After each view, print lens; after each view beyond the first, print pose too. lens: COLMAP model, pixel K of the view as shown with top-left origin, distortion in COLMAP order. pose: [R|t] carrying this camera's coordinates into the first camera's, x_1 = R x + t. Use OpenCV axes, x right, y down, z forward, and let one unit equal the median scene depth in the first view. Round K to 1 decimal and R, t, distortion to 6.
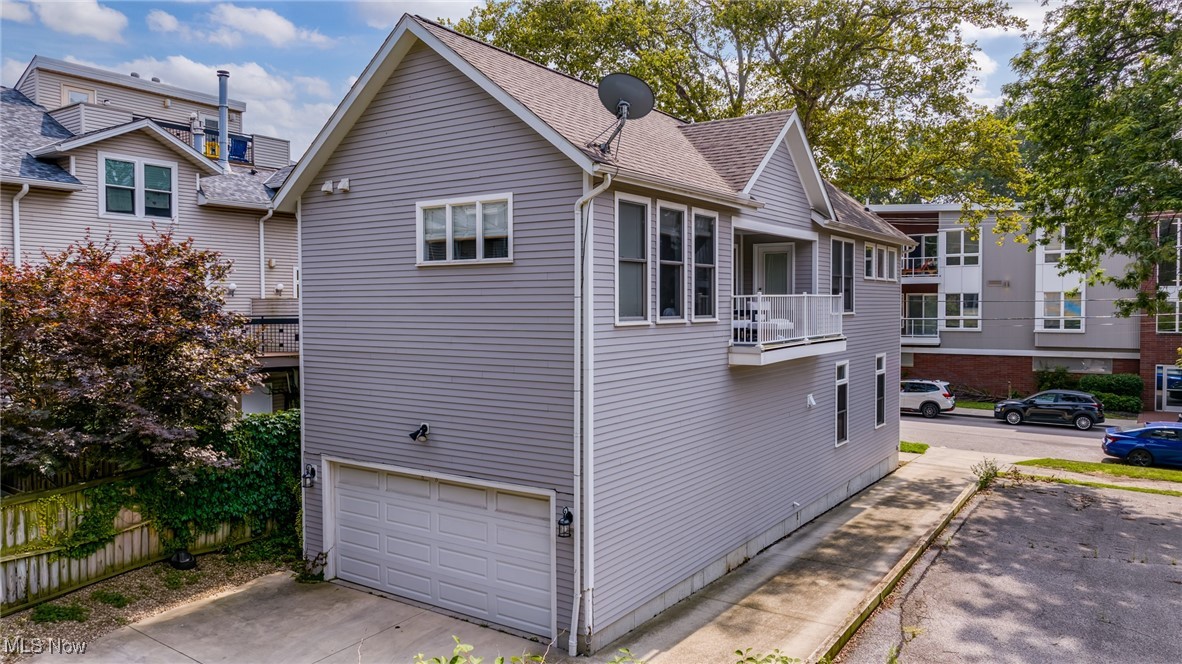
lens RADIAL K [[829.5, 0, 588.6], [0, 829.5, 332.0], [0, 0, 1]] dist [-0.020698, -0.002860]
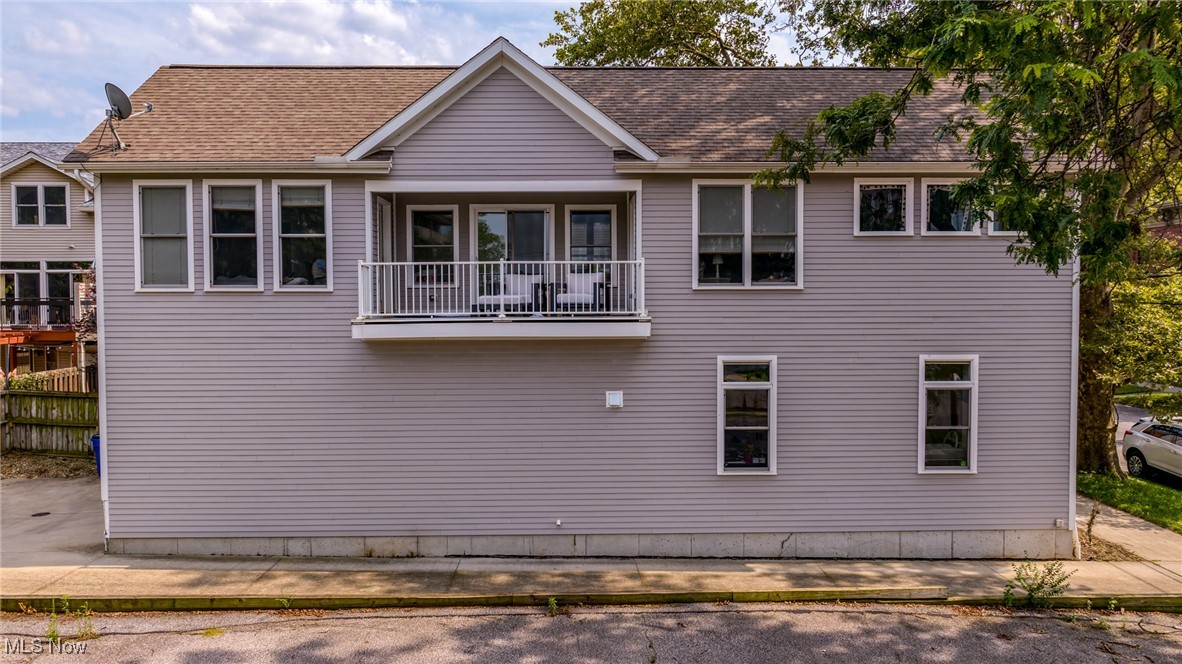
lens RADIAL K [[829.5, 0, 589.5], [0, 829.5, 332.4], [0, 0, 1]] dist [-0.020698, -0.002860]
pose [[0.580572, 0.030016, -0.813656, 1.158683], [-0.028554, 0.999456, 0.016495, 0.011058], [0.813708, 0.013657, 0.581113, 0.699660]]
